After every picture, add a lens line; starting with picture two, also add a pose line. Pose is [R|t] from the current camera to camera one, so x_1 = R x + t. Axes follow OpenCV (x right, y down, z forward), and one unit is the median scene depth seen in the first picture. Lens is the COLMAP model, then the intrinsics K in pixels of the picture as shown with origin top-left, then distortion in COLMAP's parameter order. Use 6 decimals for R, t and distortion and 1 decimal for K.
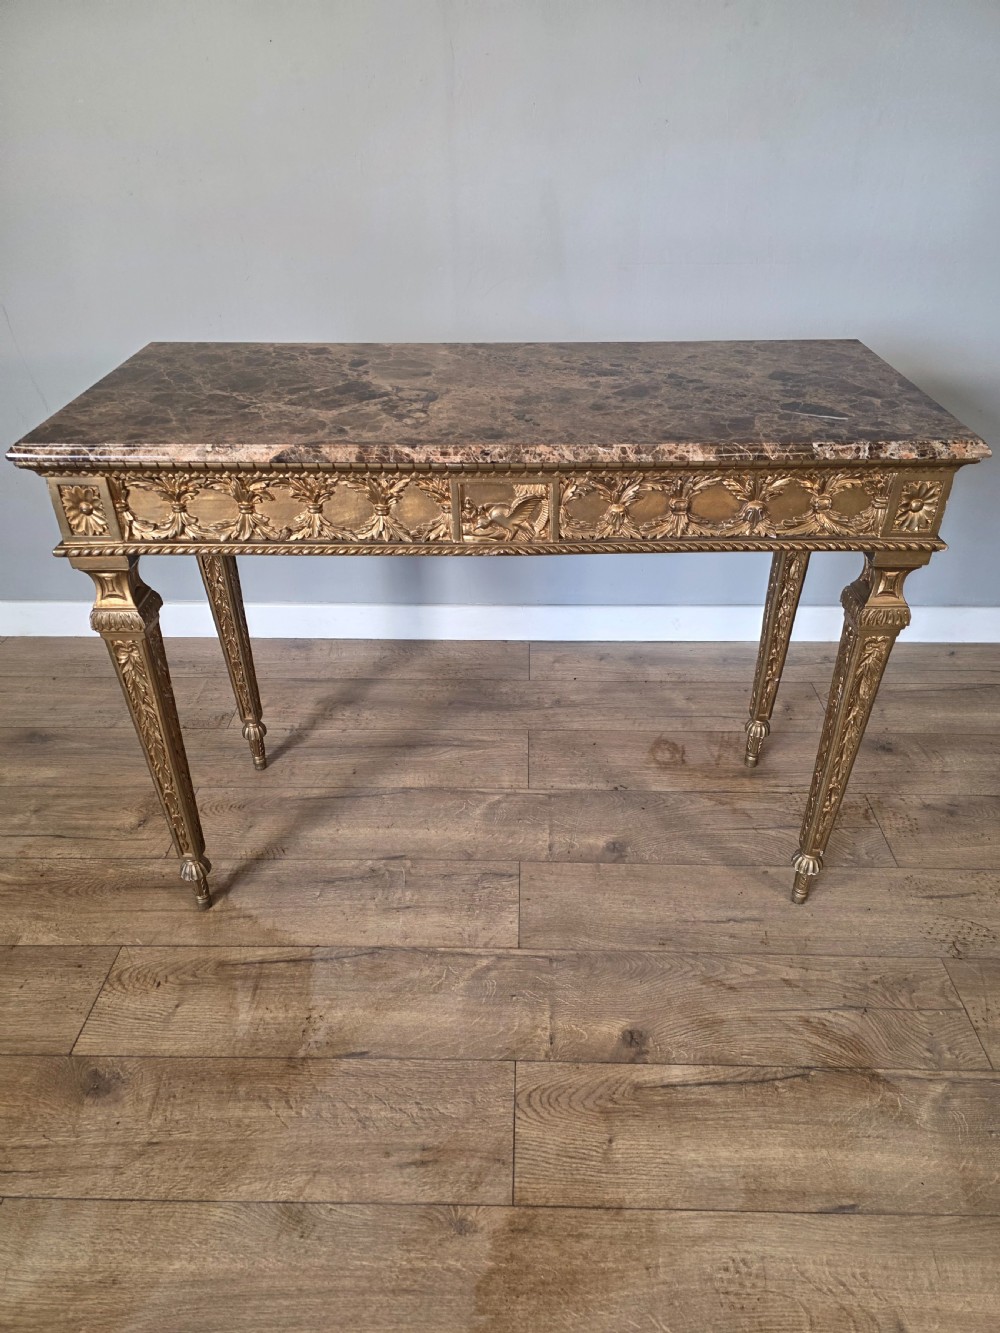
lens RADIAL K [[894.1, 0, 510.9], [0, 894.1, 676.2], [0, 0, 1]] dist [0.074895, -0.082231]
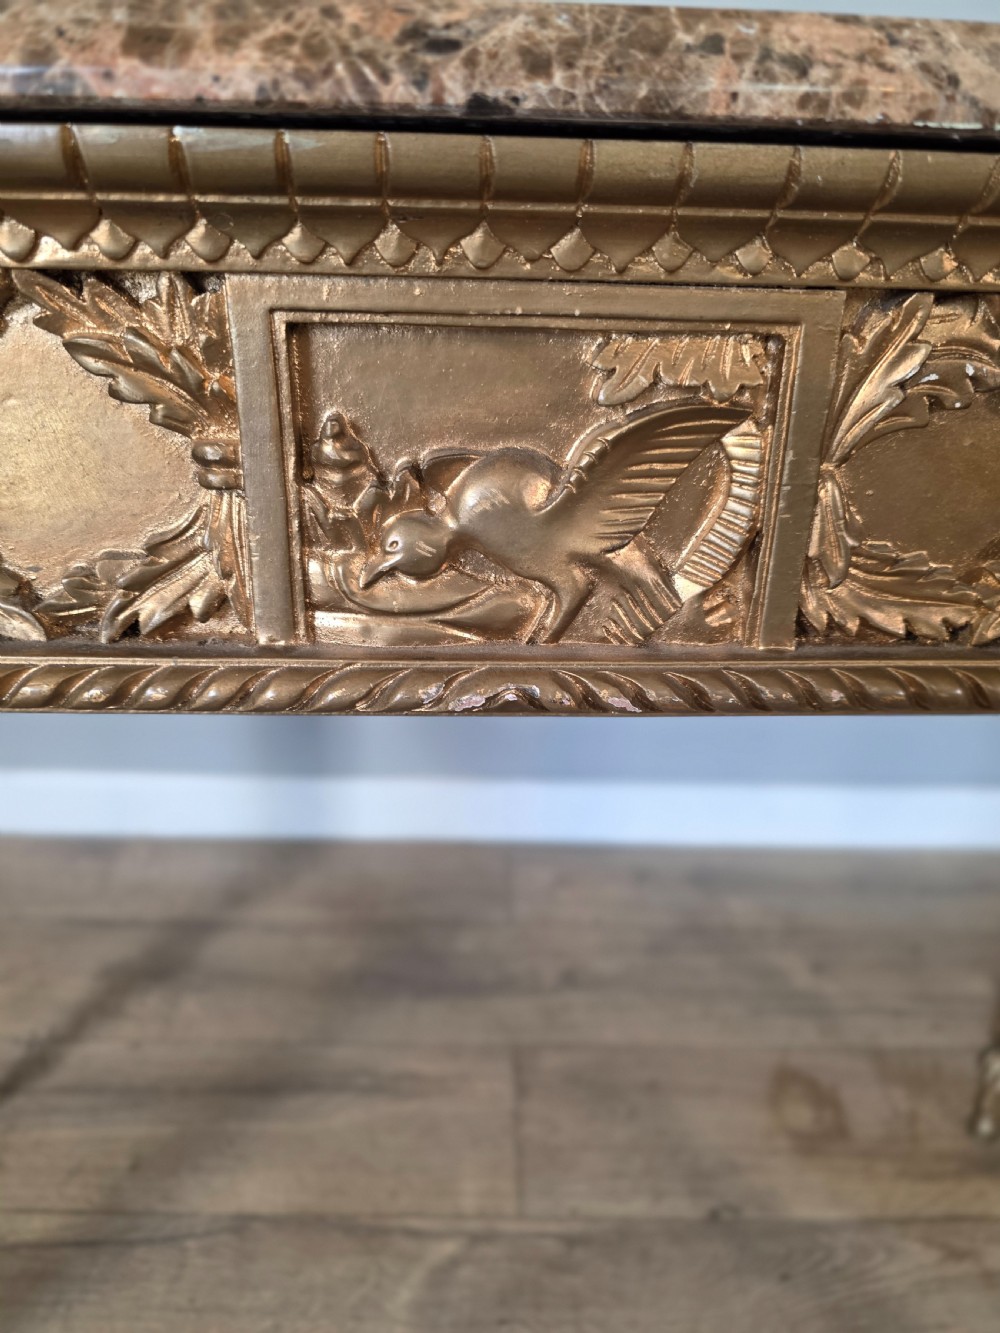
lens RADIAL K [[944.6, 0, 498.9], [0, 944.6, 677.5], [0, 0, 1]] dist [-0.012393, -0.015727]
pose [[0.999175, 0.014141, 0.038081, -0.015508], [-0.008444, 0.989278, -0.145798, -0.087503], [-0.039734, 0.145356, 0.988581, 0.615660]]
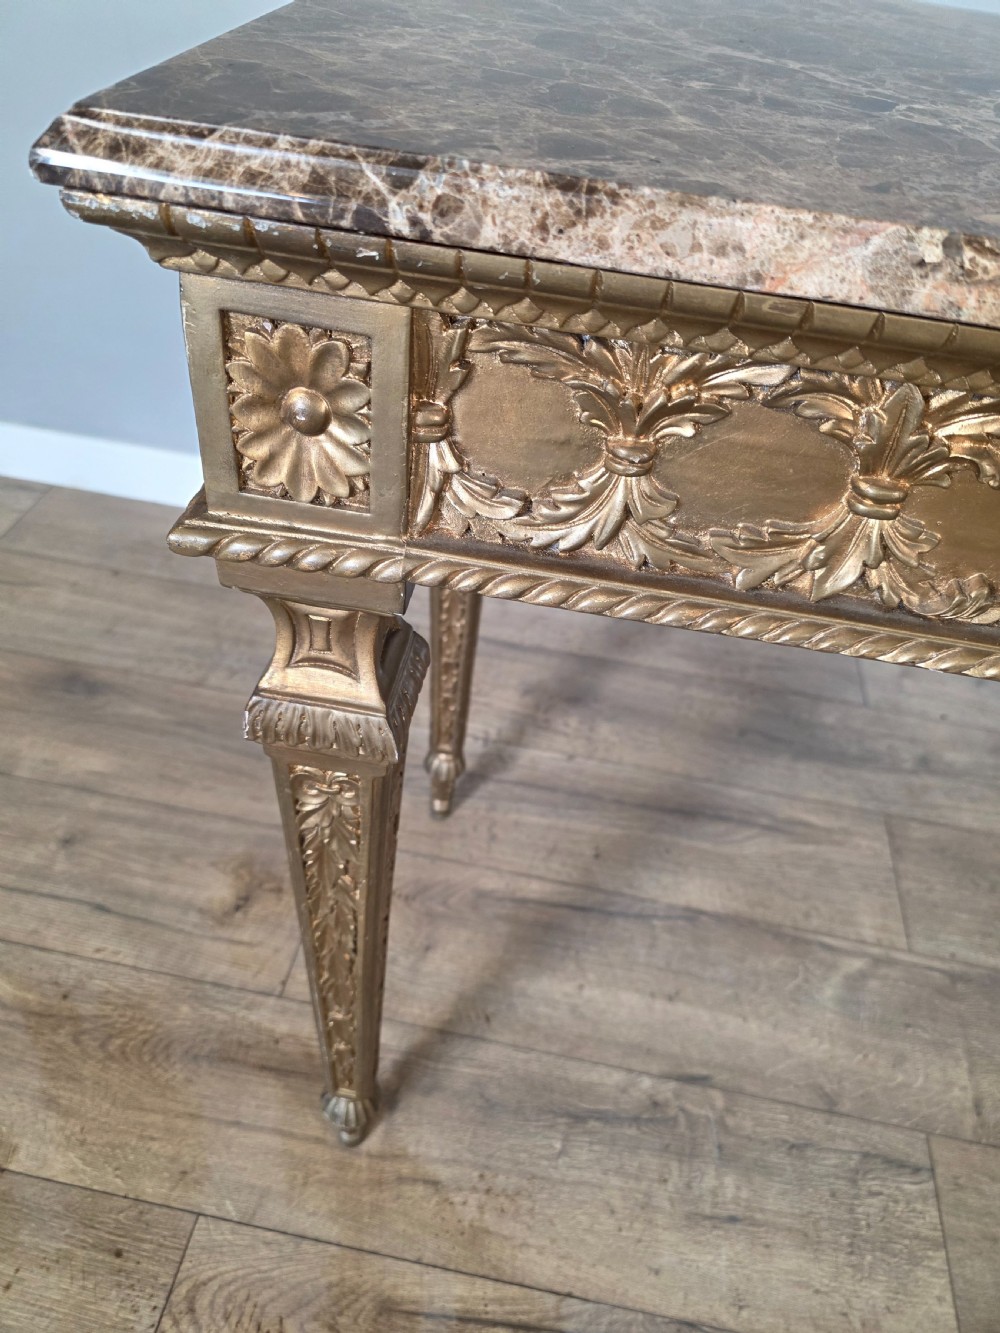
lens RADIAL K [[912.9, 0, 505.6], [0, 912.9, 664.5], [0, 0, 1]] dist [0.048283, -0.055169]
pose [[0.984640, 0.170499, -0.037595, -0.292677], [-0.162220, 0.973014, 0.164101, -0.125700], [0.064559, -0.155482, 0.985727, 0.545496]]
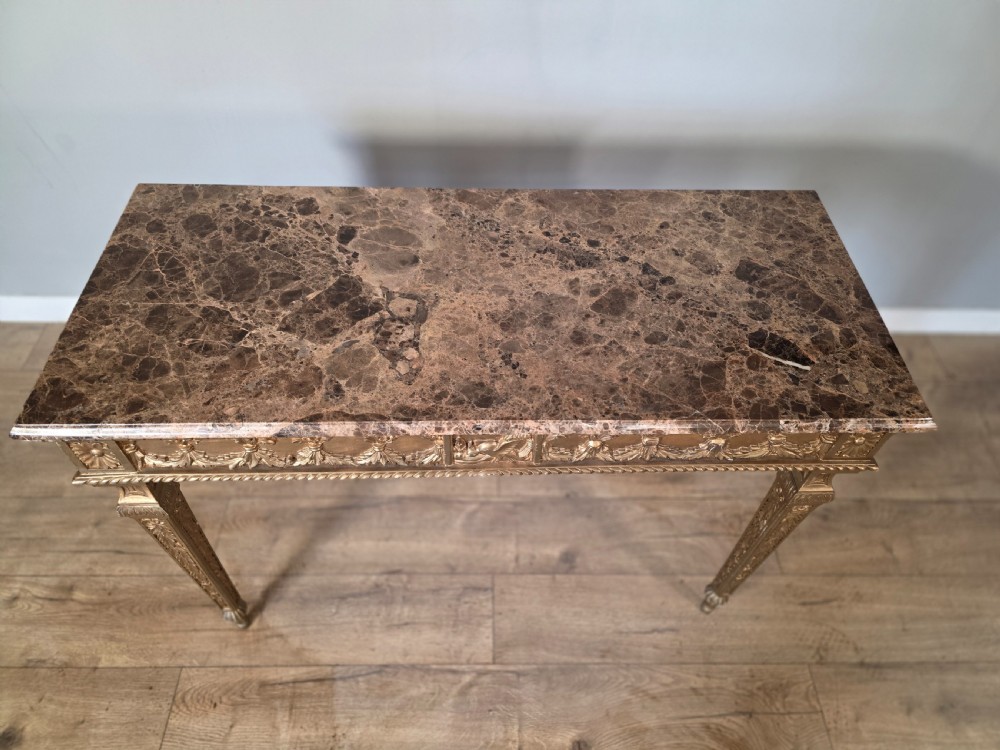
lens RADIAL K [[670.7, 0, 503.2], [0, 670.7, 370.3], [0, 0, 1]] dist [0.074895, -0.082231]
pose [[0.998659, -0.001897, 0.051742, -0.027402], [-0.013235, 0.956775, 0.290528, -0.390238], [-0.050057, -0.290823, 0.955467, 0.185433]]
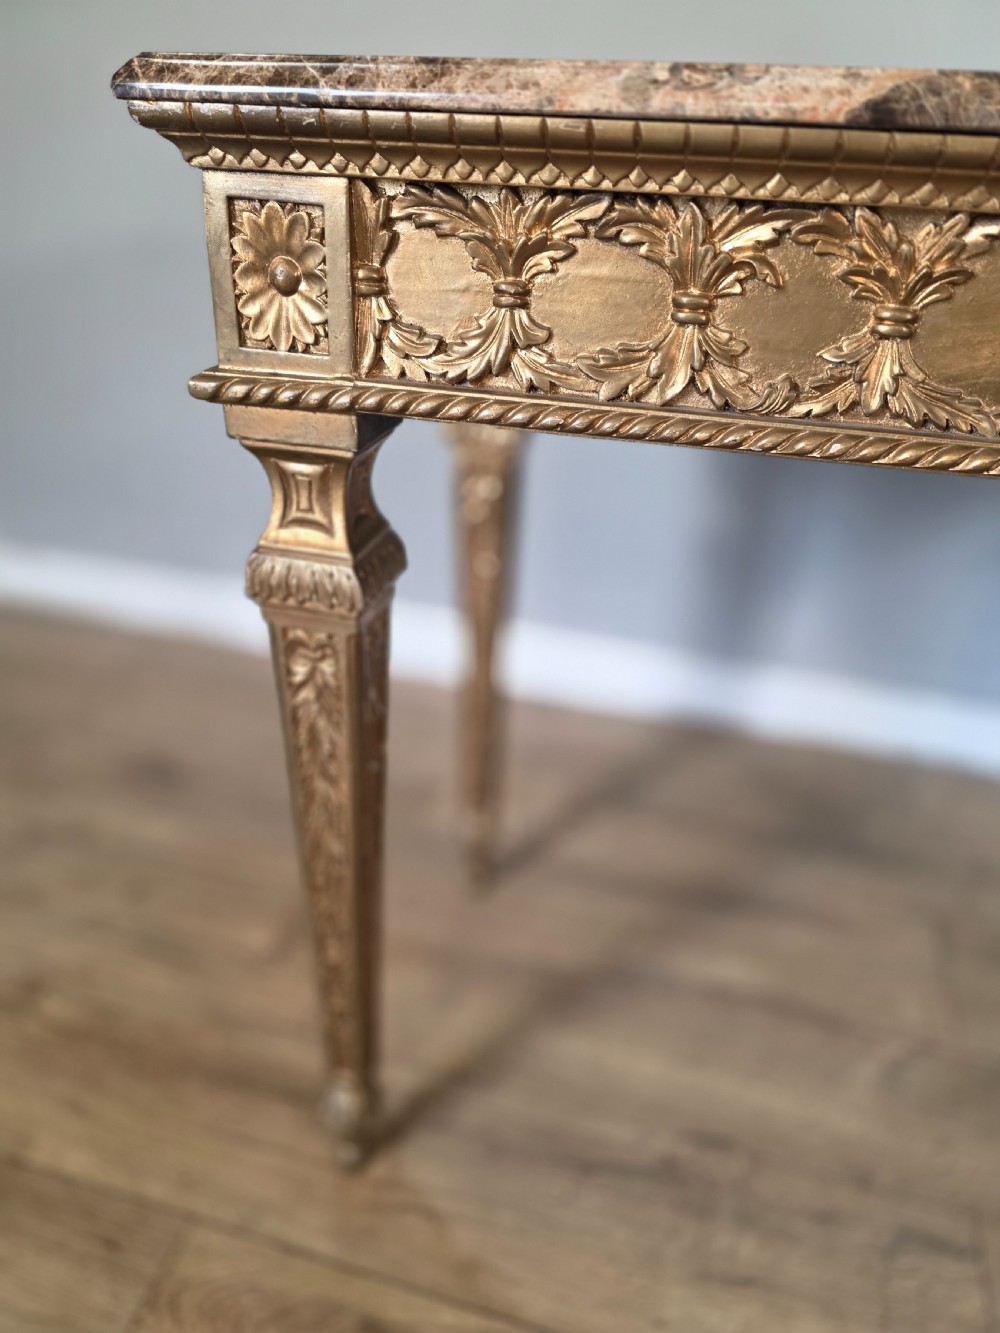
lens RADIAL K [[912.9, 0, 500.6], [0, 912.9, 676.6], [0, 0, 1]] dist [0.048283, -0.055169]
pose [[0.967432, 0.159661, -0.196429, -0.207818], [-0.174666, 0.982706, -0.061484, -0.005964], [0.183215, 0.093791, 0.978588, 0.490621]]
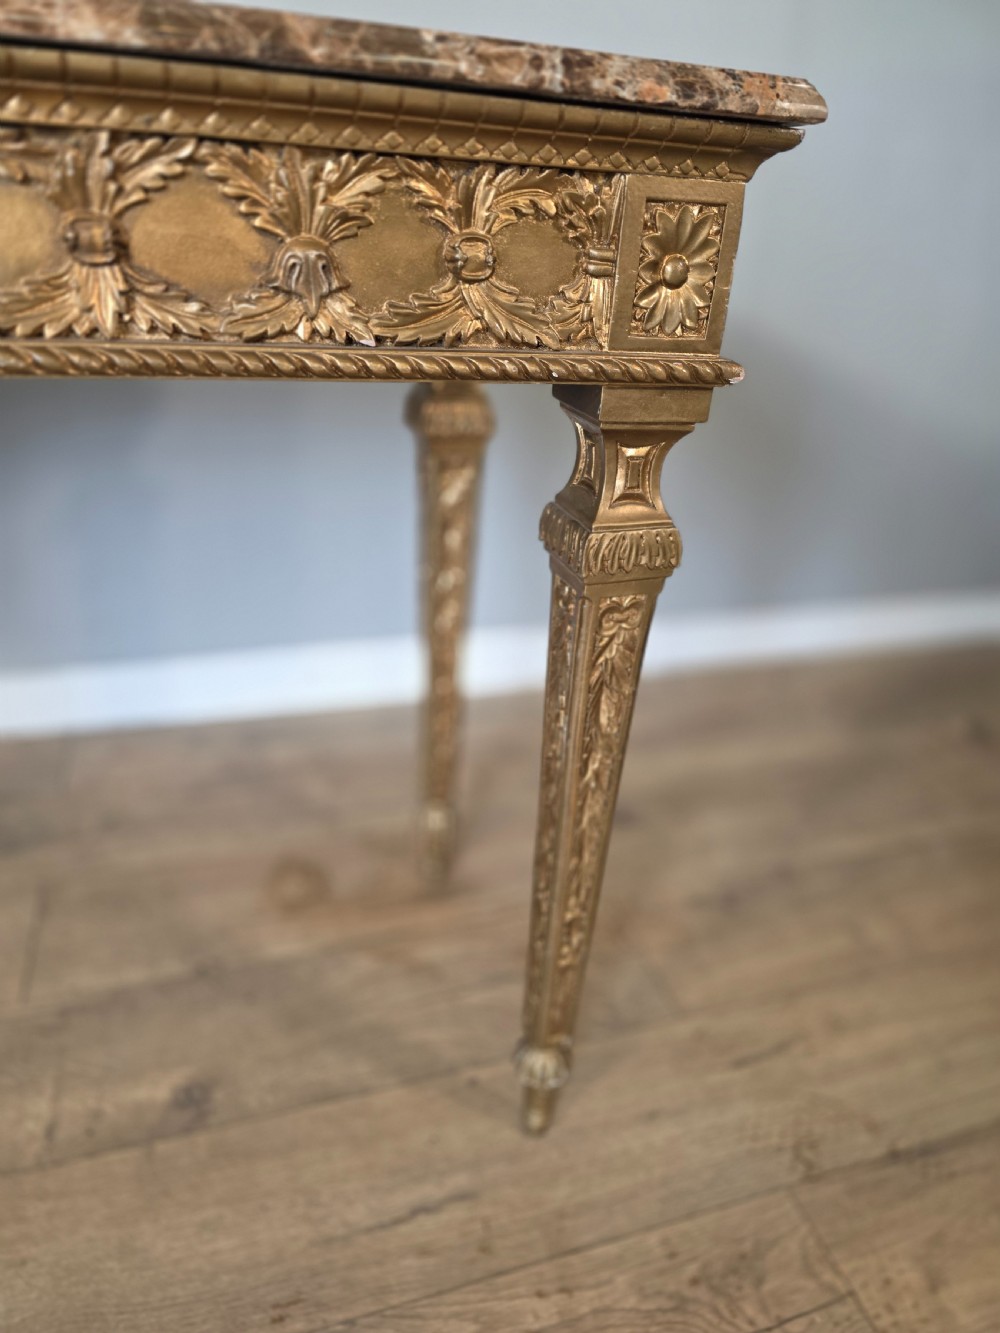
lens RADIAL K [[912.9, 0, 500.8], [0, 912.9, 675.2], [0, 0, 1]] dist [0.048283, -0.055169]
pose [[0.942536, -0.097503, 0.319561, 0.157738], [0.130701, 0.987849, -0.084090, 0.024057], [-0.307479, 0.121025, 0.943827, 0.479486]]
